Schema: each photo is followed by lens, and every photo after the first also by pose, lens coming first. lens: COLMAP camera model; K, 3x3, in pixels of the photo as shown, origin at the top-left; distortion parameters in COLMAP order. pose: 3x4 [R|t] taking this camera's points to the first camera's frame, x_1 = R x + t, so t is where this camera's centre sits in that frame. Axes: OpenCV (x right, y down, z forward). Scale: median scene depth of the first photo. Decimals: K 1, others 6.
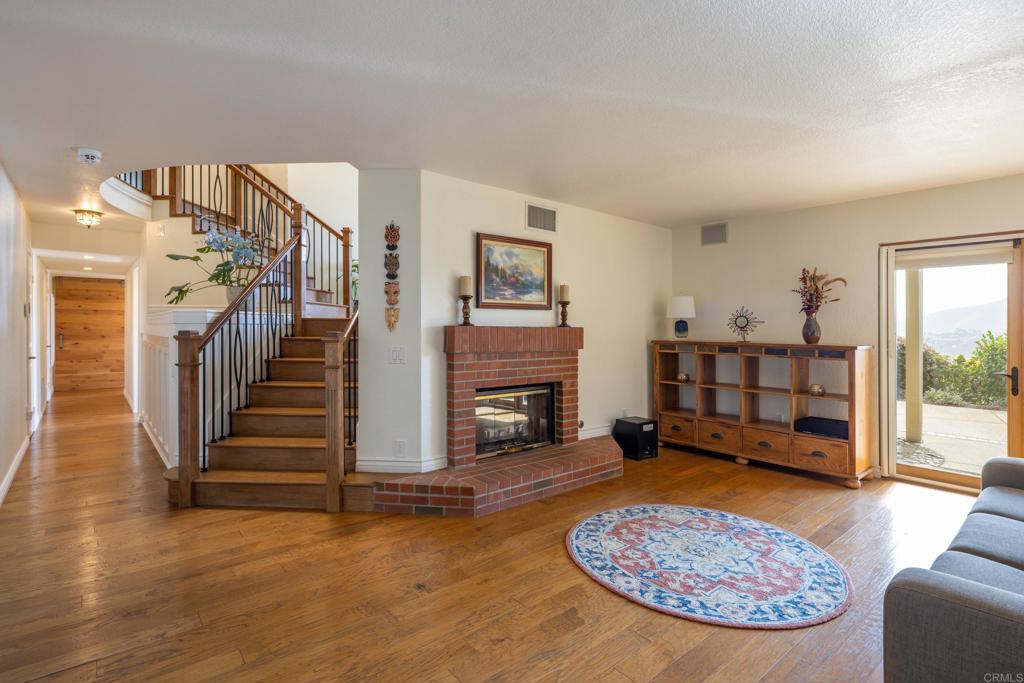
lens RADIAL K [[502.2, 0, 511.7], [0, 502.2, 323.1], [0, 0, 1]] dist [0.000999, -0.000460]
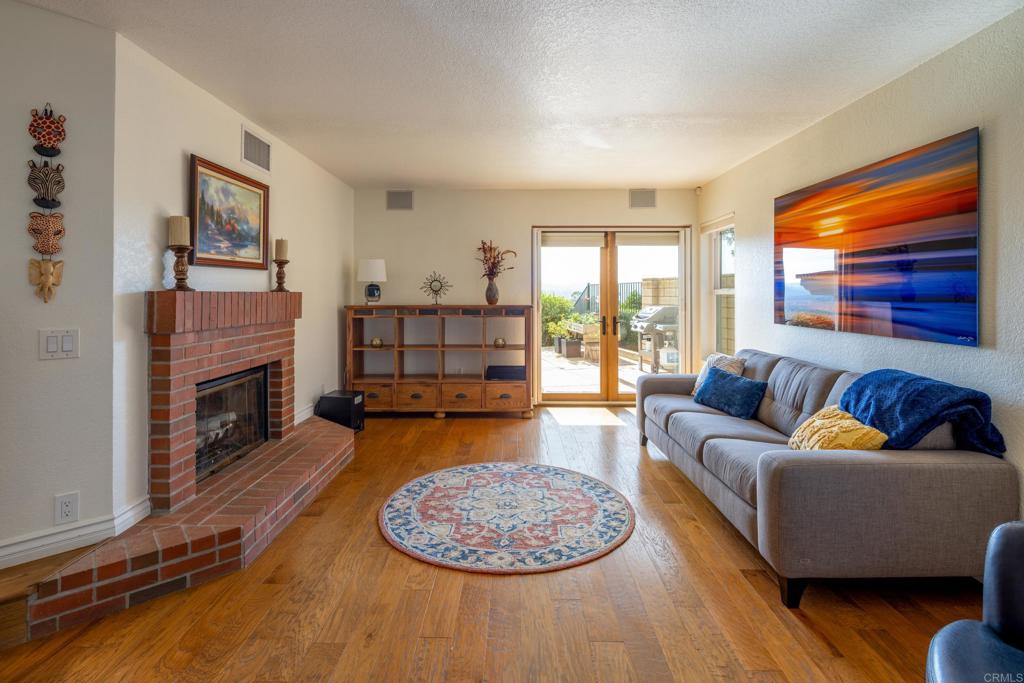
lens RADIAL K [[495.7, 0, 513.3], [0, 495.7, 285.1], [0, 0, 1]] dist [0.000187, -0.001335]
pose [[0.646199, 0.002233, 0.763166, -0.313725], [0.000073, 0.999996, -0.002987, -0.000748], [-0.763169, 0.001986, 0.646196, 0.245452]]
